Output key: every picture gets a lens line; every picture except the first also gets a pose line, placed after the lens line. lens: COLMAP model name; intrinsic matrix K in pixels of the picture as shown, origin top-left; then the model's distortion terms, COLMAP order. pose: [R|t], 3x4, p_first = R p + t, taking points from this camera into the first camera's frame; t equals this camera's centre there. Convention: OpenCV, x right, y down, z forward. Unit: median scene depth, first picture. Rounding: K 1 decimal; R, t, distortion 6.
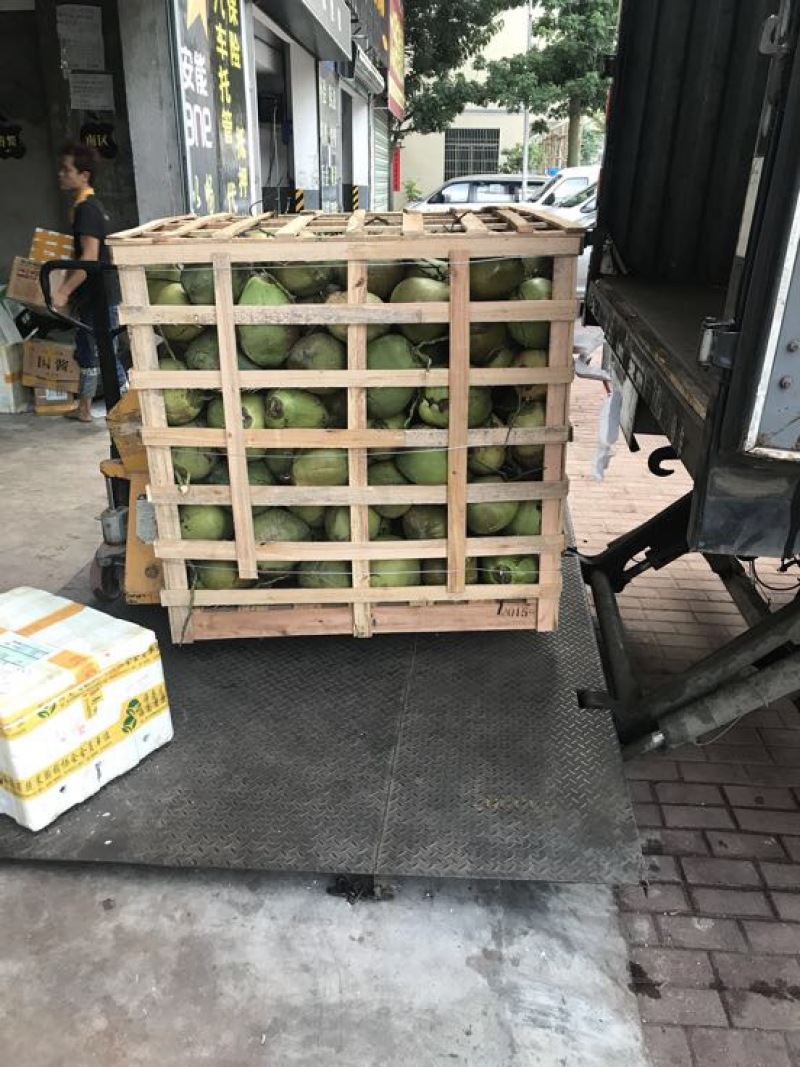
lens RADIAL K [[864.5, 0, 404.0], [0, 864.5, 549.3], [0, 0, 1]] dist [0.084255, -0.255621]
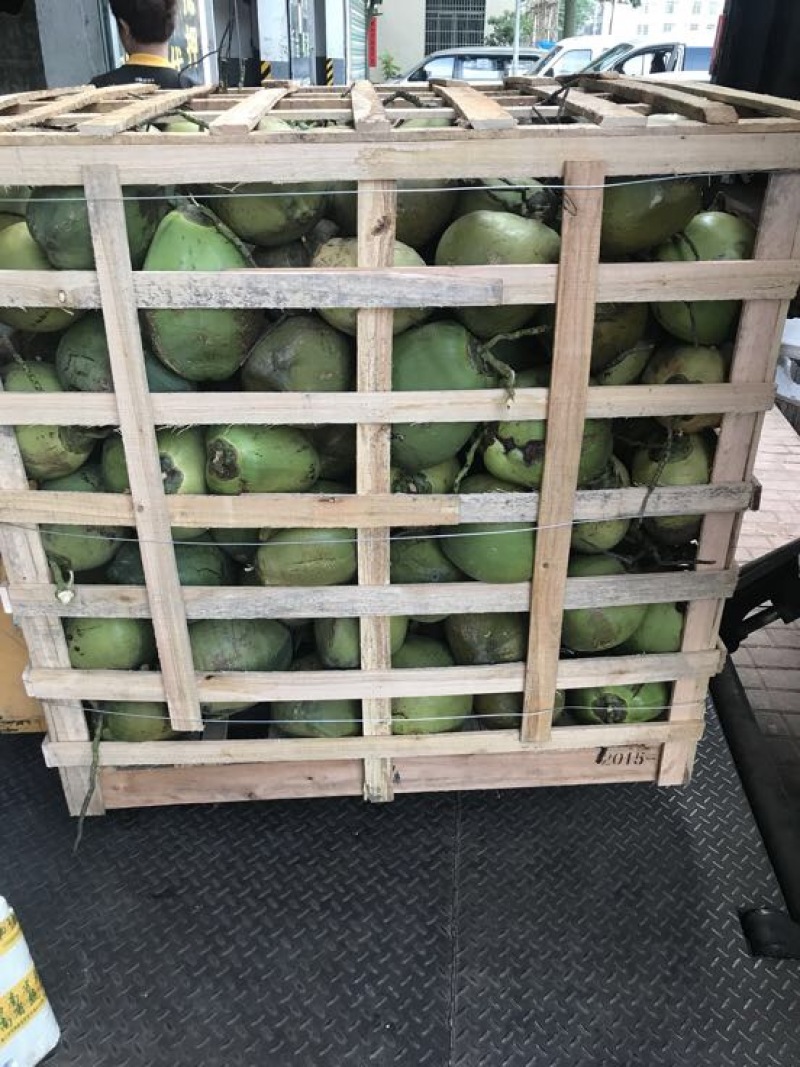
lens RADIAL K [[855.8, 0, 400.0], [0, 855.8, 533.5], [0, 0, 1]] dist [0.000018, 0.010347]
pose [[0.999678, -0.009030, 0.023706, -0.049167], [0.006451, 0.994267, 0.106730, -0.166921], [-0.024534, -0.106543, 0.994005, 0.446515]]
